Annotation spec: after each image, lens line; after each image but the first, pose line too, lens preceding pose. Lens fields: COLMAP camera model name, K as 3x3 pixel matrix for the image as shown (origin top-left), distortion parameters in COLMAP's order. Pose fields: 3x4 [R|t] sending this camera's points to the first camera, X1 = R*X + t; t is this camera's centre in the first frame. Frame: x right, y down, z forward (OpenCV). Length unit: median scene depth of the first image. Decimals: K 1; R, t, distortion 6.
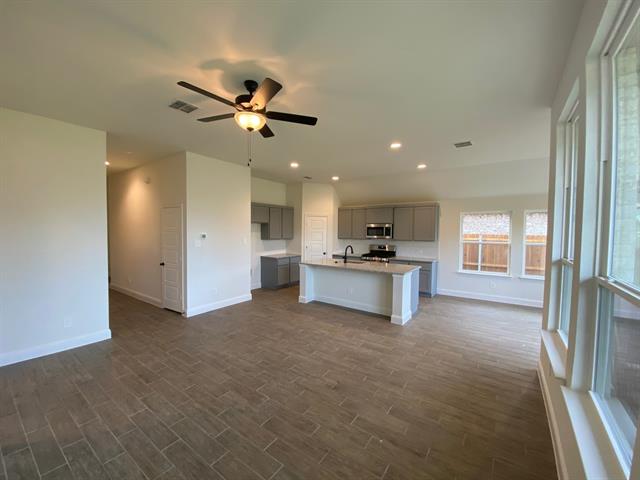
lens RADIAL K [[258.2, 0, 320.0], [0, 258.2, 240.0], [0, 0, 1]] dist [0.000773, -0.000131]
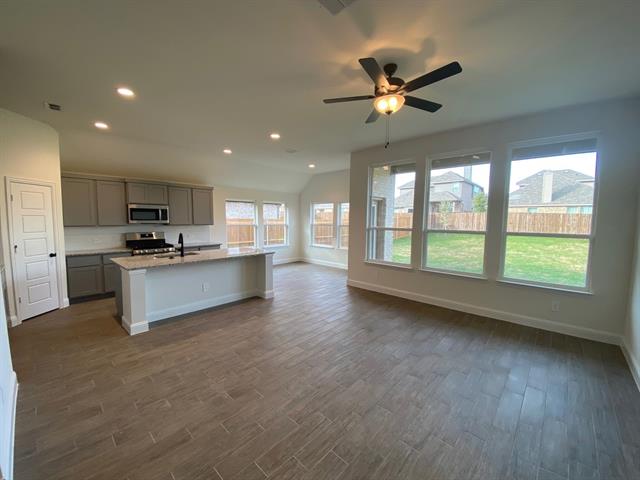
lens RADIAL K [[258.2, 0, 320.0], [0, 258.2, 240.0], [0, 0, 1]] dist [0.000773, -0.000131]
pose [[0.130079, -0.087284, 0.987654, -0.522581], [0.028553, 0.996034, 0.084264, -0.009926], [-0.991092, 0.017239, 0.132055, 0.440843]]
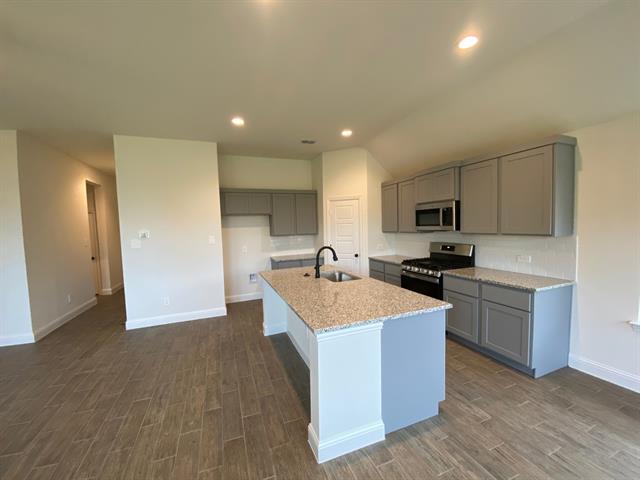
lens RADIAL K [[261.9, 0, 320.0], [0, 261.9, 240.0], [0, 0, 1]] dist [-0.000712, -0.000313]
pose [[0.826219, -0.001605, -0.563347, 0.372046], [0.019848, 0.999458, 0.026261, -0.007602], [0.563000, -0.032879, 0.825803, 0.476695]]
